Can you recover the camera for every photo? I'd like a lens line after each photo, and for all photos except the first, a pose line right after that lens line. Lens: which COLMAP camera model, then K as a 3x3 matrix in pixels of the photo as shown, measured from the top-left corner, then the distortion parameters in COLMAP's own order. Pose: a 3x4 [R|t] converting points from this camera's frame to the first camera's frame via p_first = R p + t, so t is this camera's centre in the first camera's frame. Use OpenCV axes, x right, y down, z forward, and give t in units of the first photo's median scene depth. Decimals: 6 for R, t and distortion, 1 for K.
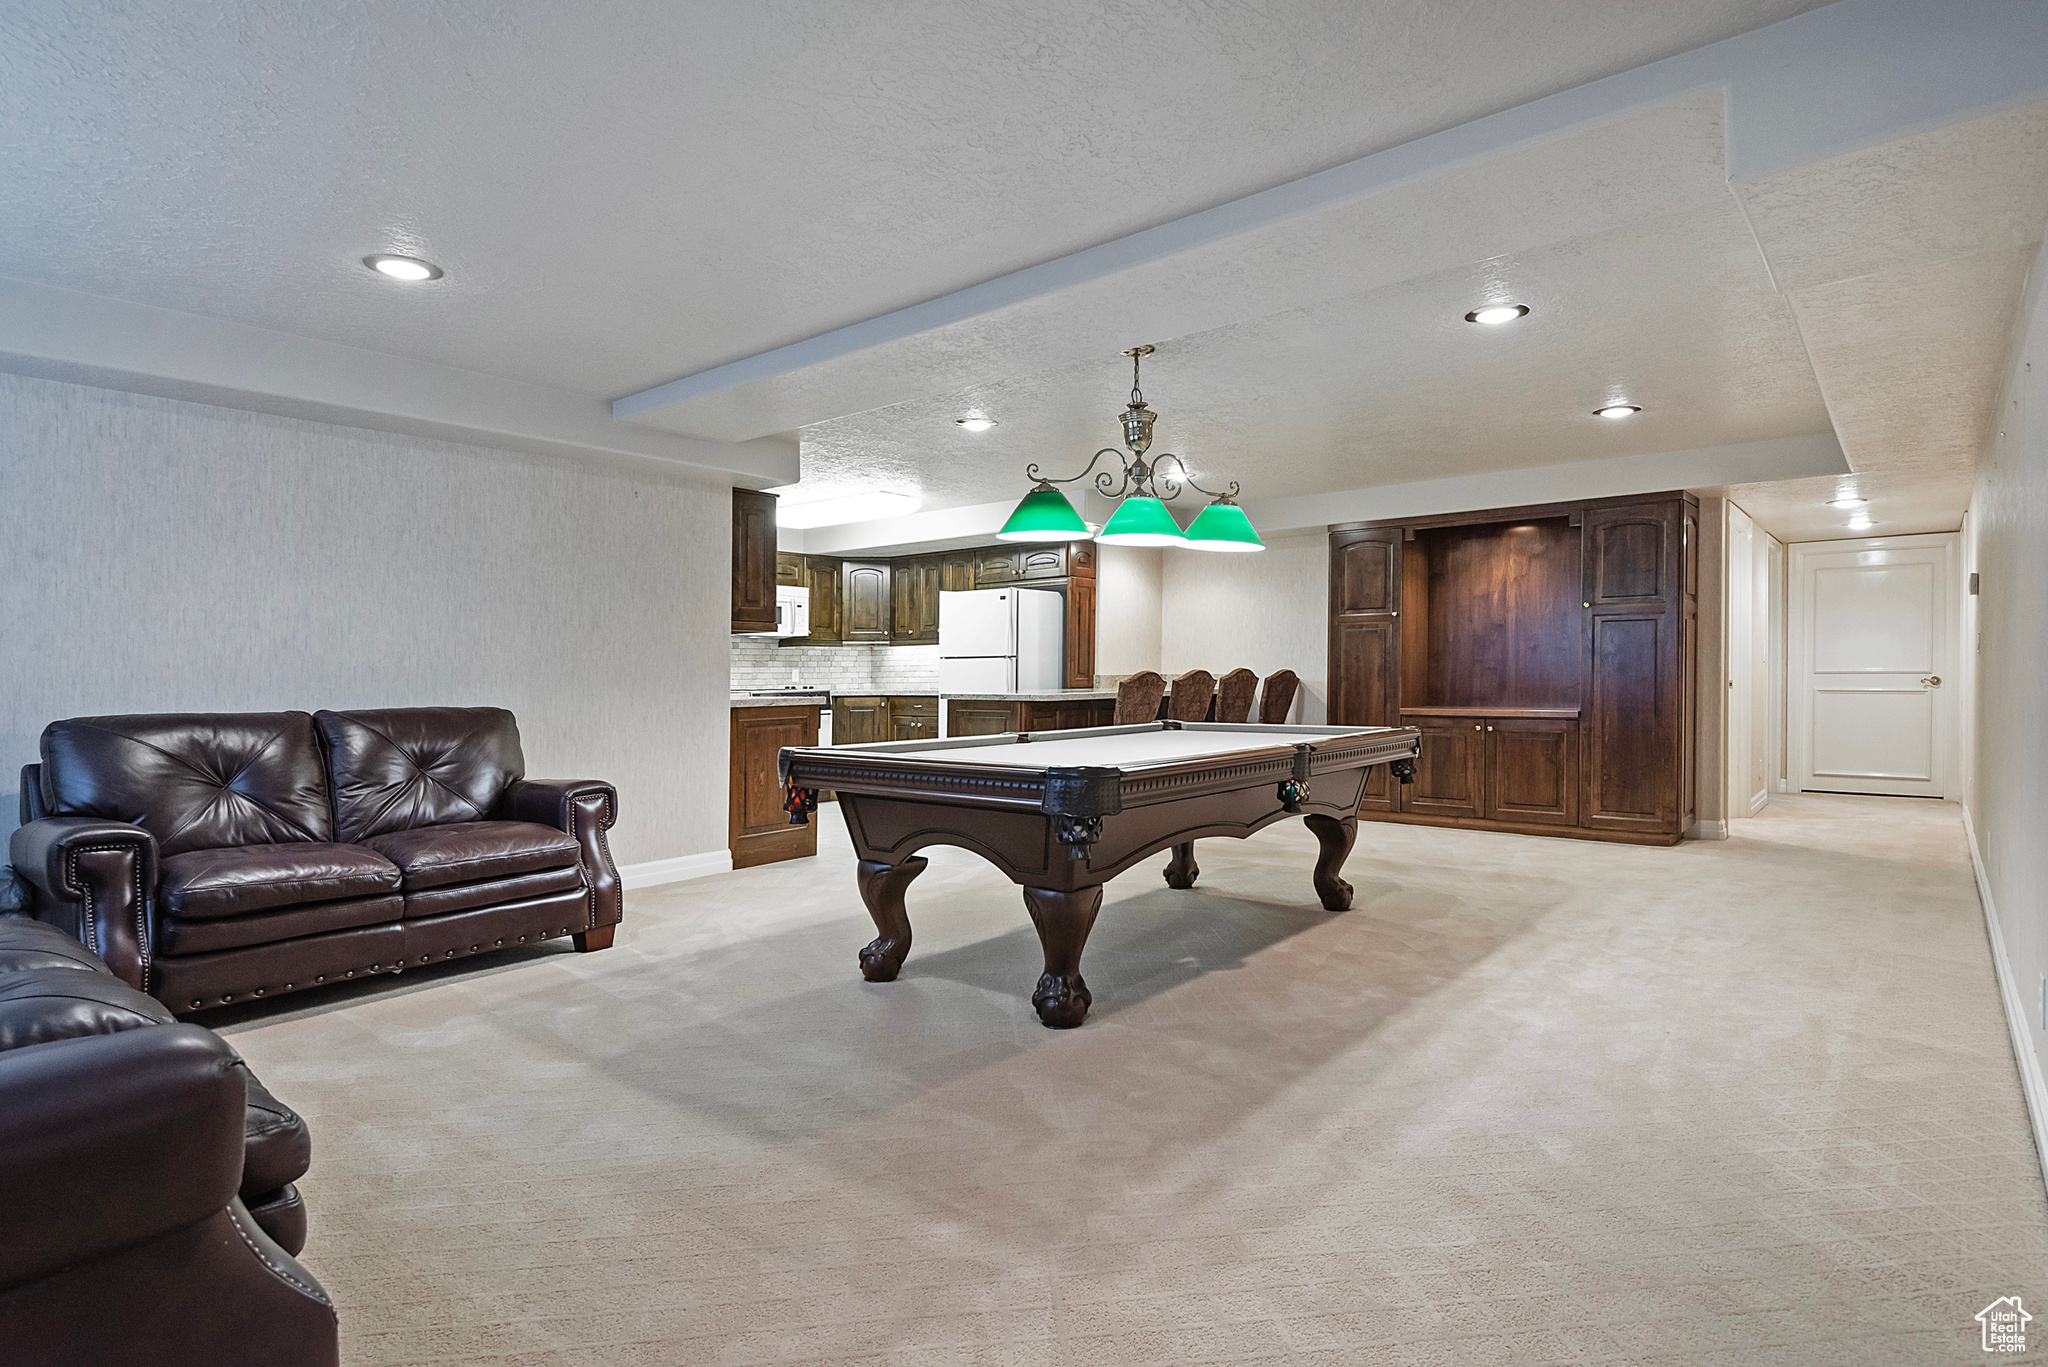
lens RADIAL K [[1051.9, 0, 1038.3], [0, 1051.9, 678.1], [0, 0, 1]] dist [0.001428, -0.000578]
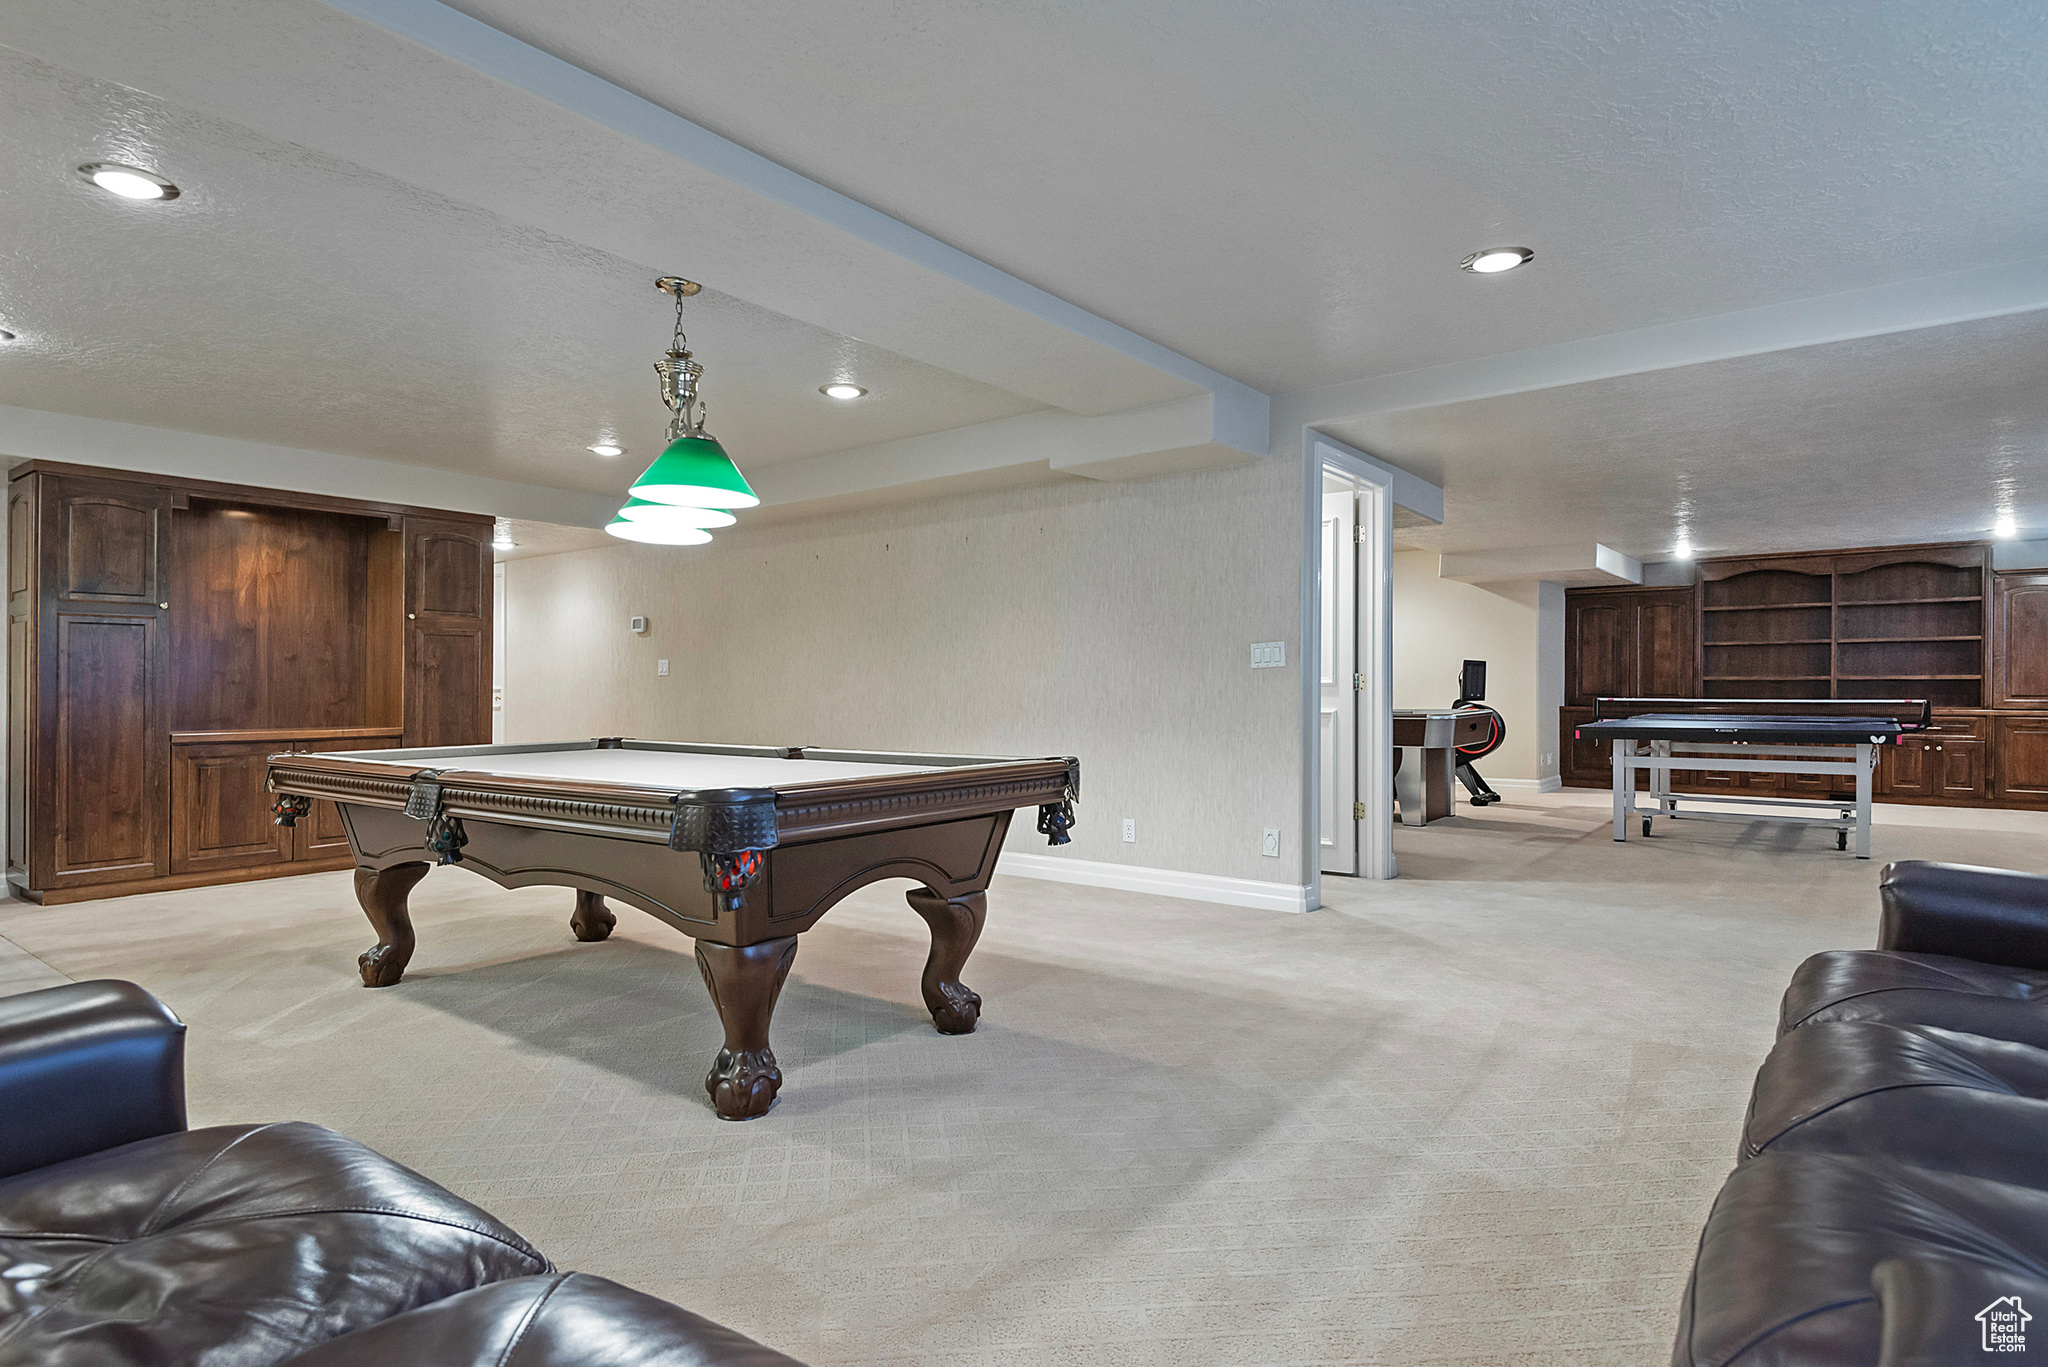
lens RADIAL K [[1092.9, 0, 1002.2], [0, 1092.9, 686.5], [0, 0, 1]] dist [0.021086, -0.004654]
pose [[-0.039877, 0.008483, 0.999169, -0.450188], [0.010714, 0.999910, -0.008061, 0.007726], [-0.999147, 0.010383, -0.039965, 0.449778]]
